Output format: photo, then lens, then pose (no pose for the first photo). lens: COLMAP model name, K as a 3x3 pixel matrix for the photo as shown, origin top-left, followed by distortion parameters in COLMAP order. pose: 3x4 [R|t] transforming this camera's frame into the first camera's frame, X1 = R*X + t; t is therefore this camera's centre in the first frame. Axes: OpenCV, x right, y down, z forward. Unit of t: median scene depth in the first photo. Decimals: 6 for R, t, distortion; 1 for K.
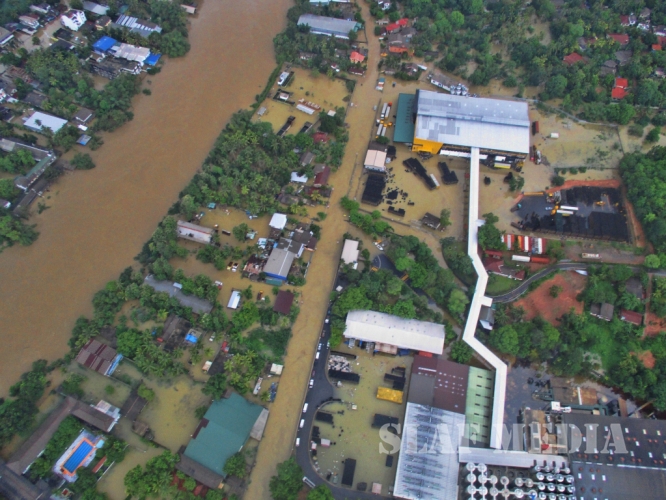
lens RADIAL K [[555.2, 0, 333.0], [0, 555.2, 250.0], [0, 0, 1]] dist [-0.020527, -0.001620]
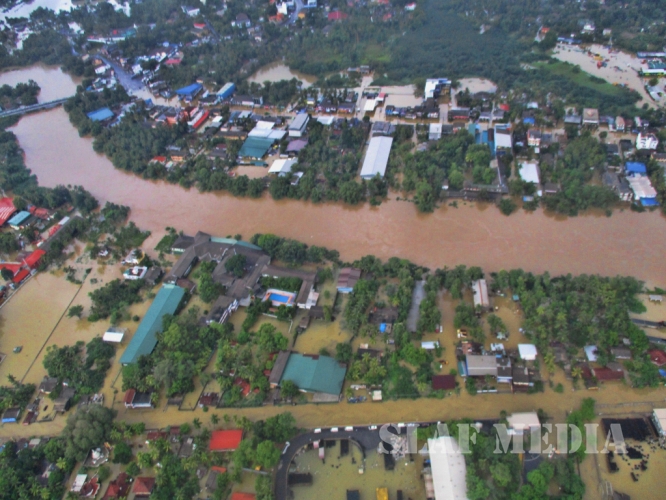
lens RADIAL K [[555.2, 0, 333.0], [0, 555.2, 250.0], [0, 0, 1]] dist [-0.020527, -0.001620]
pose [[0.214104, 0.640463, -0.737541, 0.410302], [-0.778599, 0.567847, 0.267082, -0.139793], [0.589867, 0.517065, 0.620243, 0.107265]]
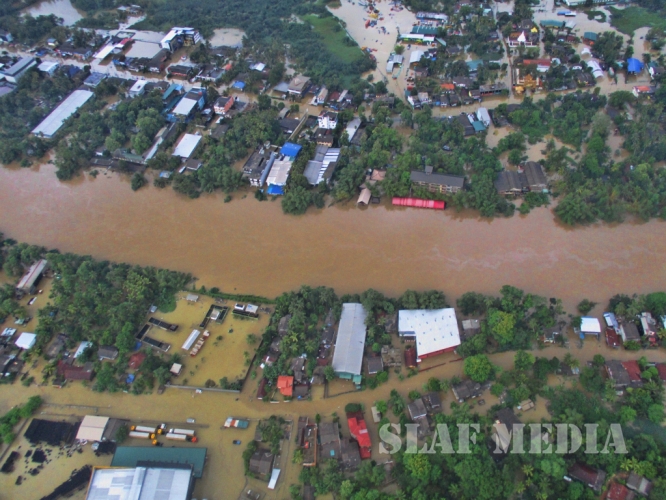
lens RADIAL K [[557.1, 0, 335.2], [0, 557.1, 251.4], [0, 0, 1]] dist [-0.021955, 0.008171]
pose [[0.118187, 0.751898, -0.648599, 0.453179], [-0.811162, 0.449855, 0.373692, -0.878017], [0.572754, 0.481954, 0.663078, 0.574228]]
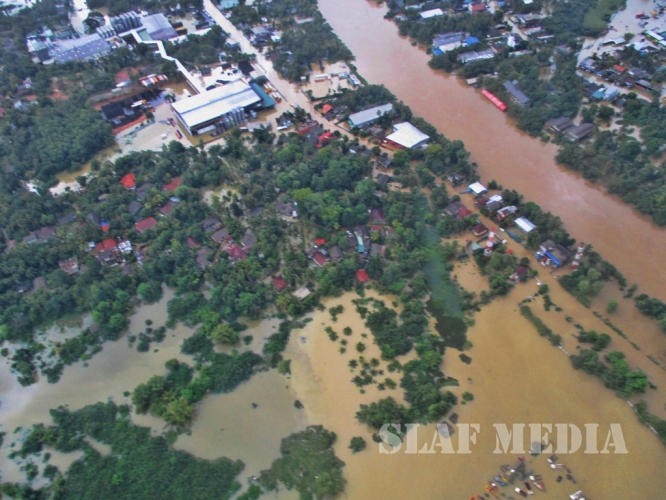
lens RADIAL K [[557.1, 0, 335.2], [0, 557.1, 251.4], [0, 0, 1]] dist [-0.021955, 0.008171]
pose [[-0.752120, 0.512448, -0.414383, 0.850819], [-0.531440, -0.099773, 0.841200, -1.720390], [0.389727, 0.852902, 0.347377, 1.002927]]
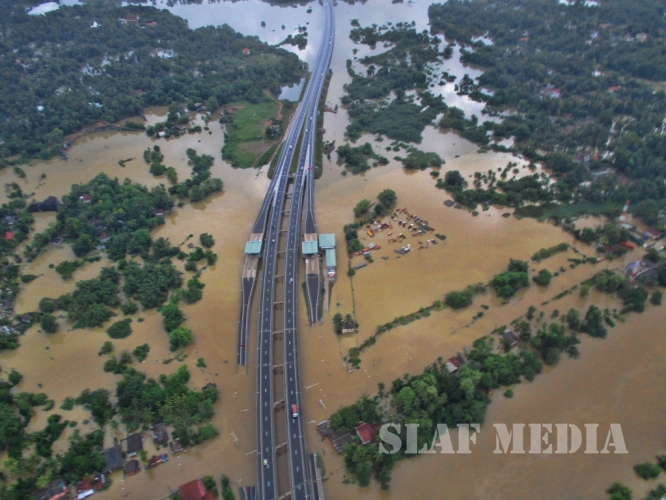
lens RADIAL K [[557.1, 0, 335.2], [0, 557.1, 251.4], [0, 0, 1]] dist [-0.021955, 0.008171]
pose [[-0.619607, -0.463407, 0.633515, -0.248145], [0.685088, 0.074617, 0.724629, -2.268713], [-0.383069, 0.882999, 0.271241, 1.462538]]
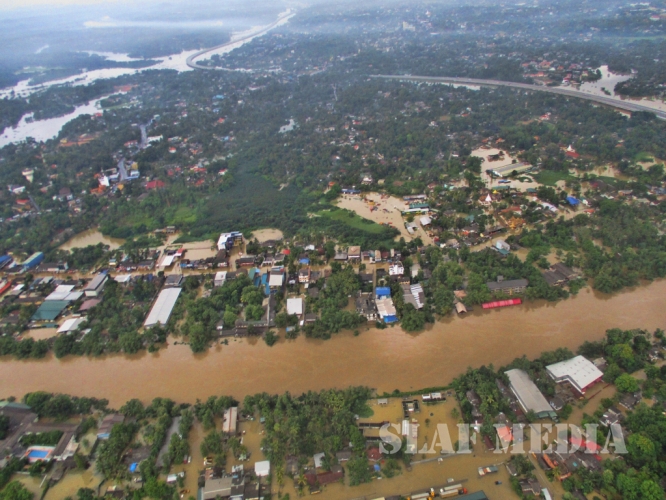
lens RADIAL K [[557.1, 0, 335.2], [0, 557.1, 251.4], [0, 0, 1]] dist [-0.021955, 0.008171]
pose [[0.414366, 0.397243, -0.818840, 0.629477], [-0.726813, 0.685942, -0.035026, -0.379693], [0.547763, 0.609657, 0.572953, 0.216411]]
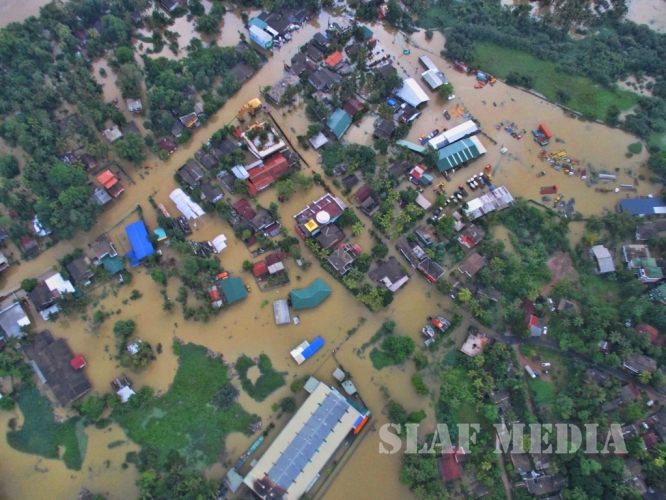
lens RADIAL K [[555.2, 0, 333.0], [0, 555.2, 250.0], [0, 0, 1]] dist [-0.020527, -0.001620]
pose [[-0.764235, -0.602898, 0.229041, -1.107917], [0.527825, -0.380615, 0.759298, -1.663255], [-0.370603, 0.701175, 0.609103, 1.054222]]
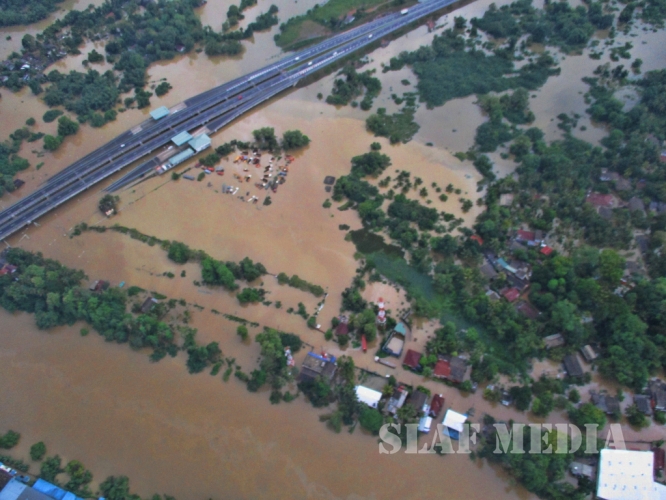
lens RADIAL K [[557.1, 0, 335.2], [0, 557.1, 251.4], [0, 0, 1]] dist [-0.021955, 0.008171]
pose [[0.251130, -0.773171, 0.582358, -0.317192], [0.865419, 0.448835, 0.222703, -1.286078], [-0.433570, 0.448056, 0.781833, 0.745102]]
